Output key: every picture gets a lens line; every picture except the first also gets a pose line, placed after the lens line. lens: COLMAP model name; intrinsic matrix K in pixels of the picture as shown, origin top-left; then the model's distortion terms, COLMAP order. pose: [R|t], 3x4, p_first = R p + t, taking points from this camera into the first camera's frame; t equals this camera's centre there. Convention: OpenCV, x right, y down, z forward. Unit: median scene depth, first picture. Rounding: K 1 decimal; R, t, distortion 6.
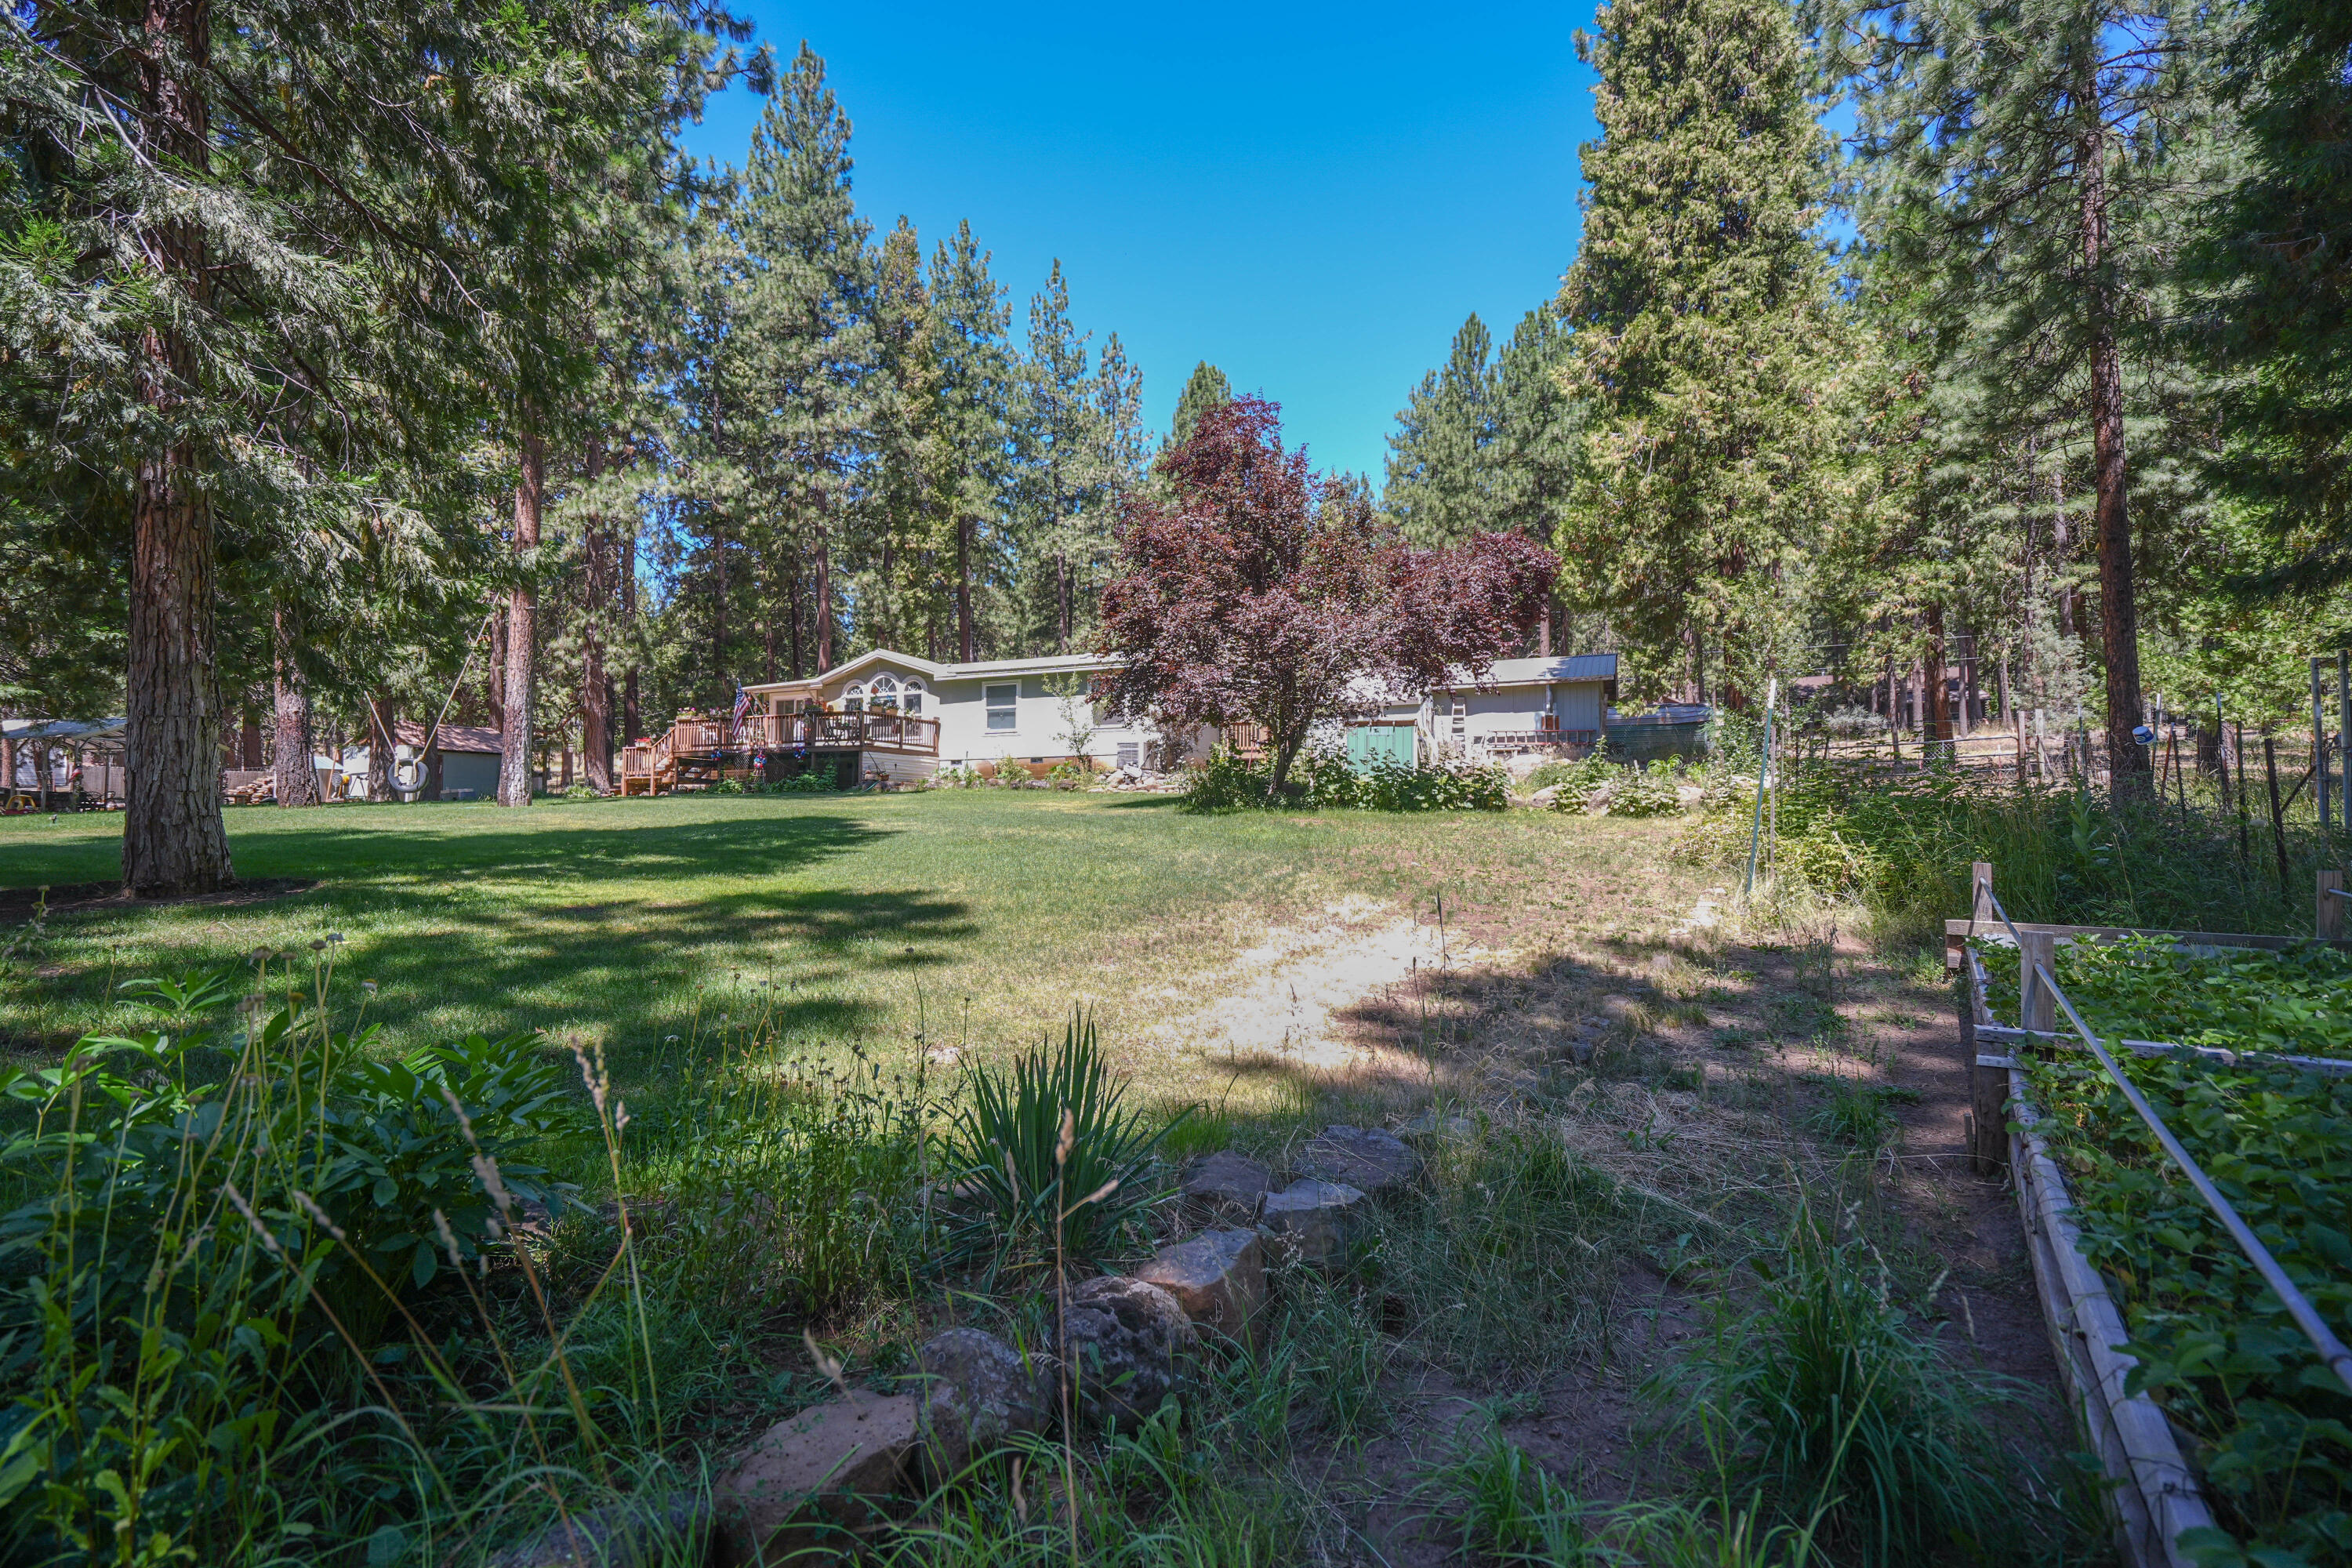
lens RADIAL K [[1075.4, 0, 1176.0], [0, 1075.4, 784.0], [0, 0, 1]] dist [0.001357, -0.000171]
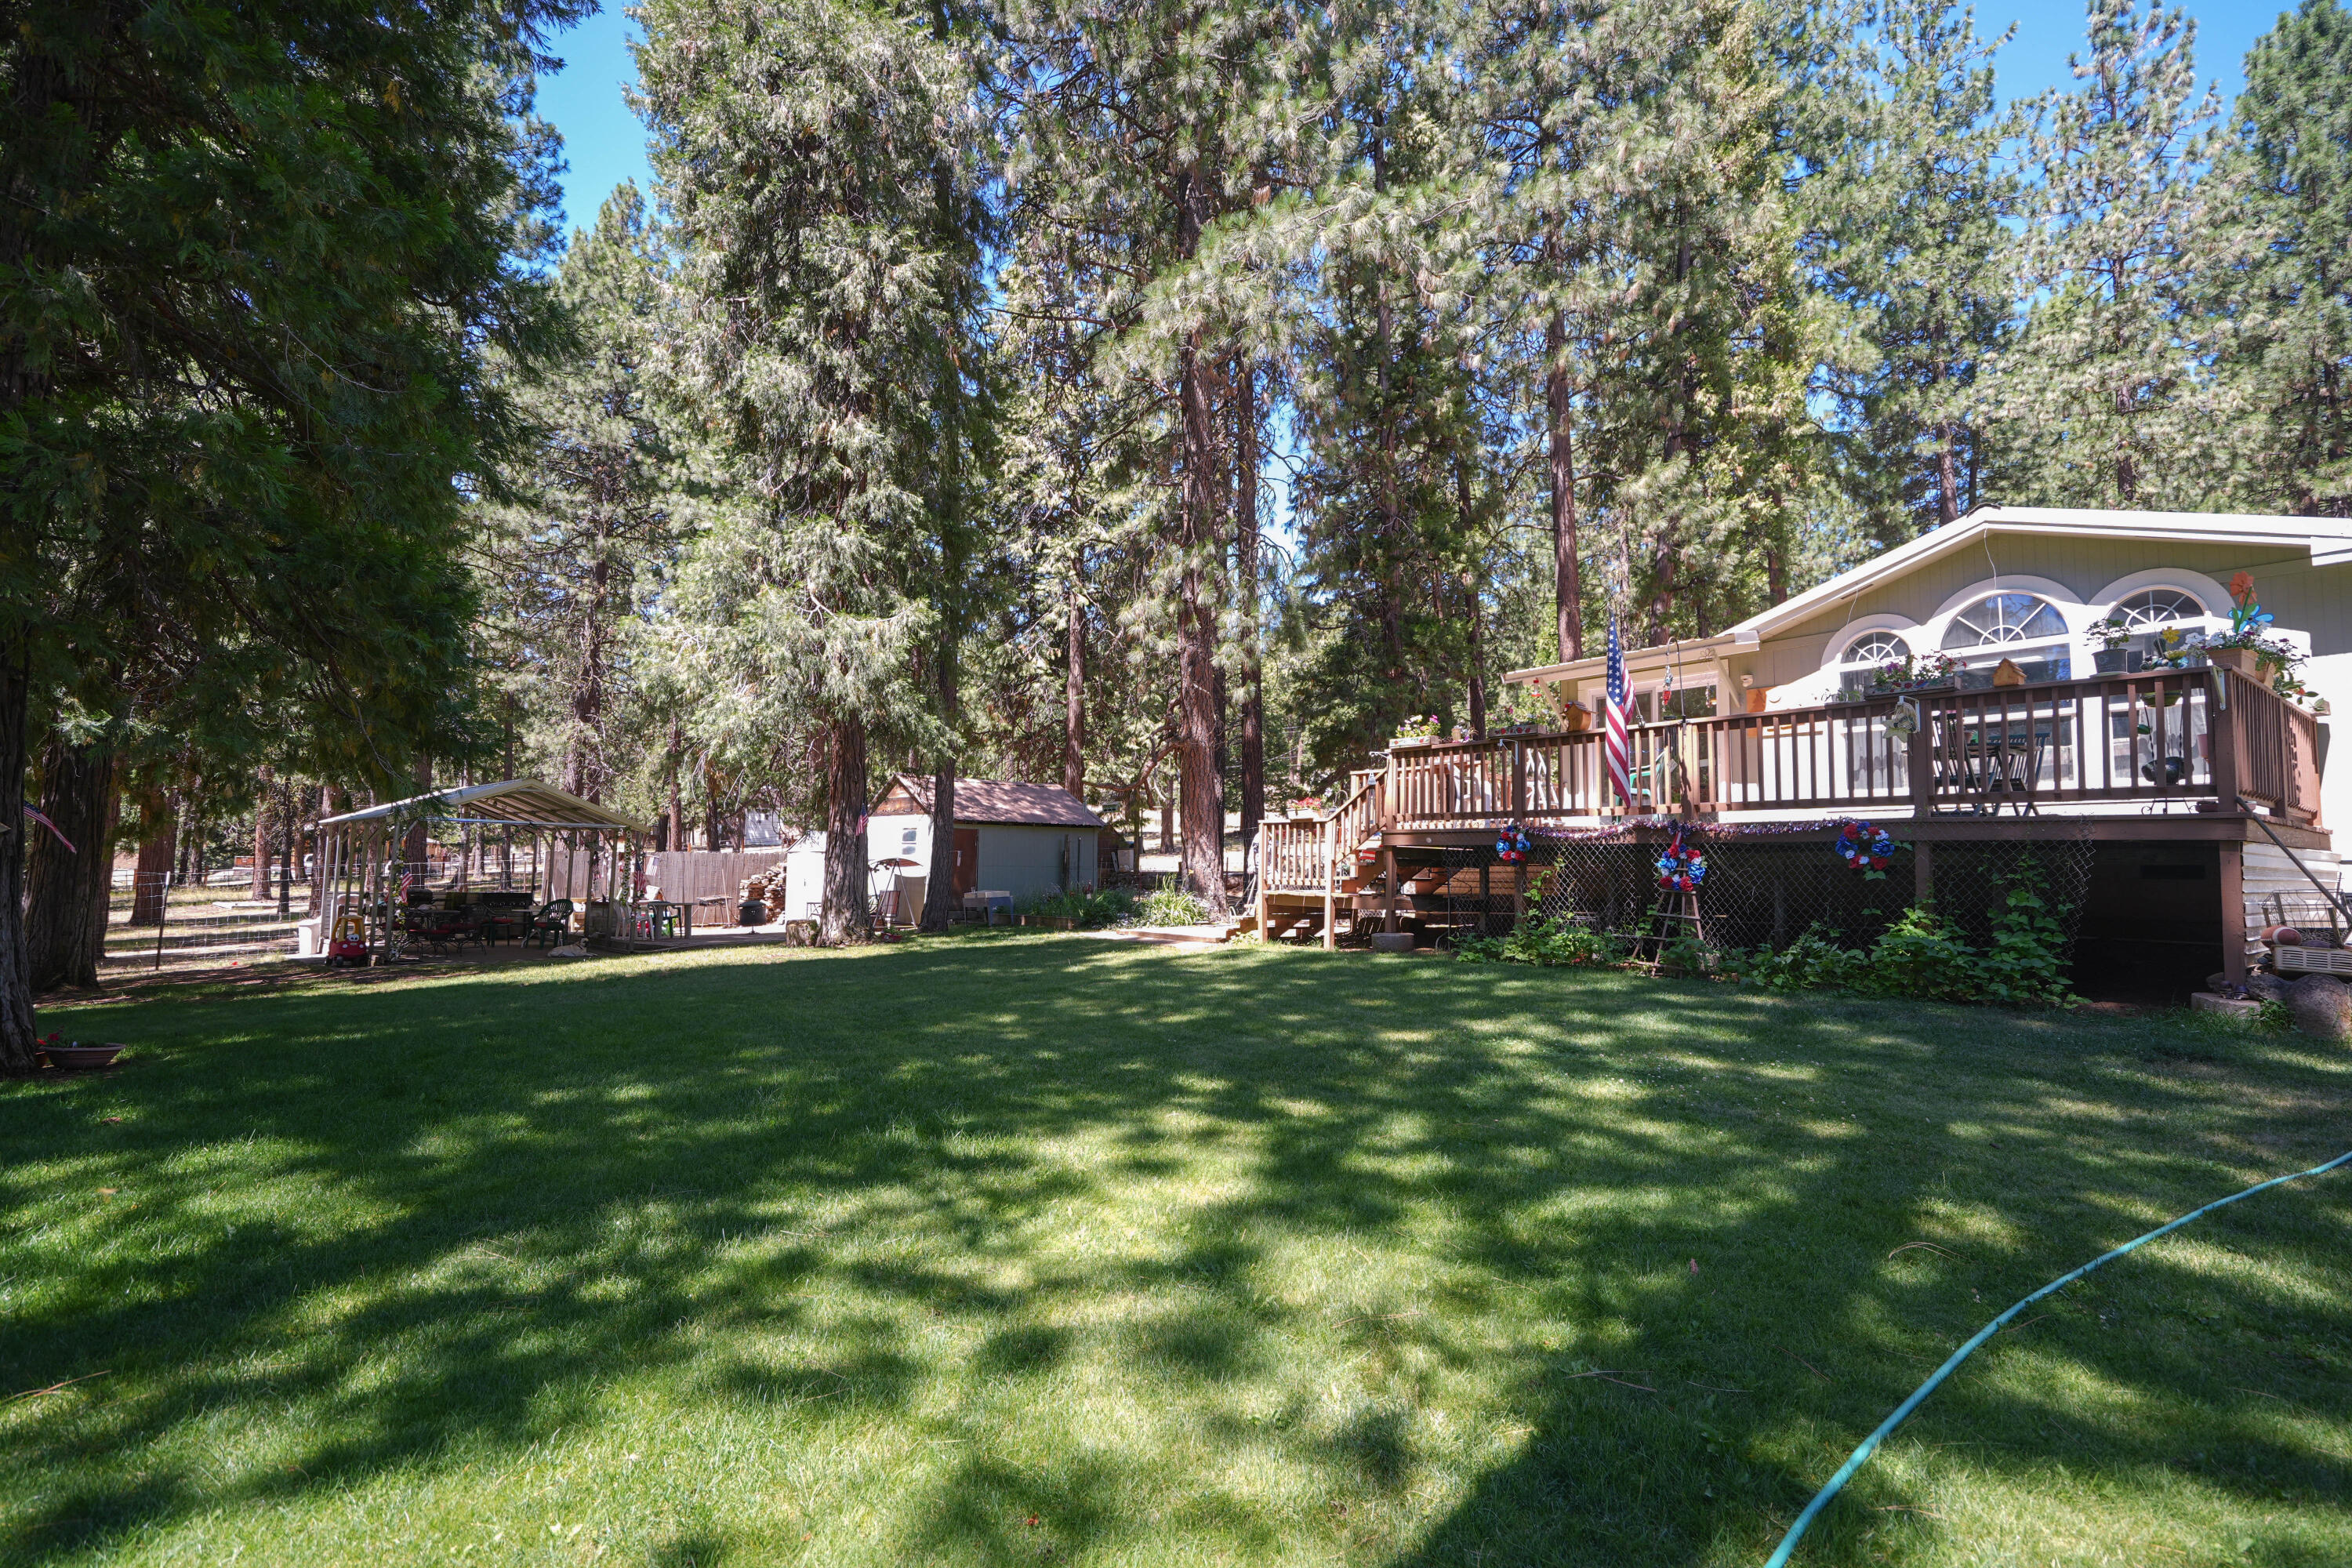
lens RADIAL K [[1075.4, 0, 1176.0], [0, 1075.4, 784.0], [0, 0, 1]] dist [0.001357, -0.000171]
pose [[0.871014, -0.025005, -0.490621, -0.305778], [0.000494, 0.998748, -0.050027, -0.024806], [0.491257, 0.043332, 0.869936, 0.562942]]
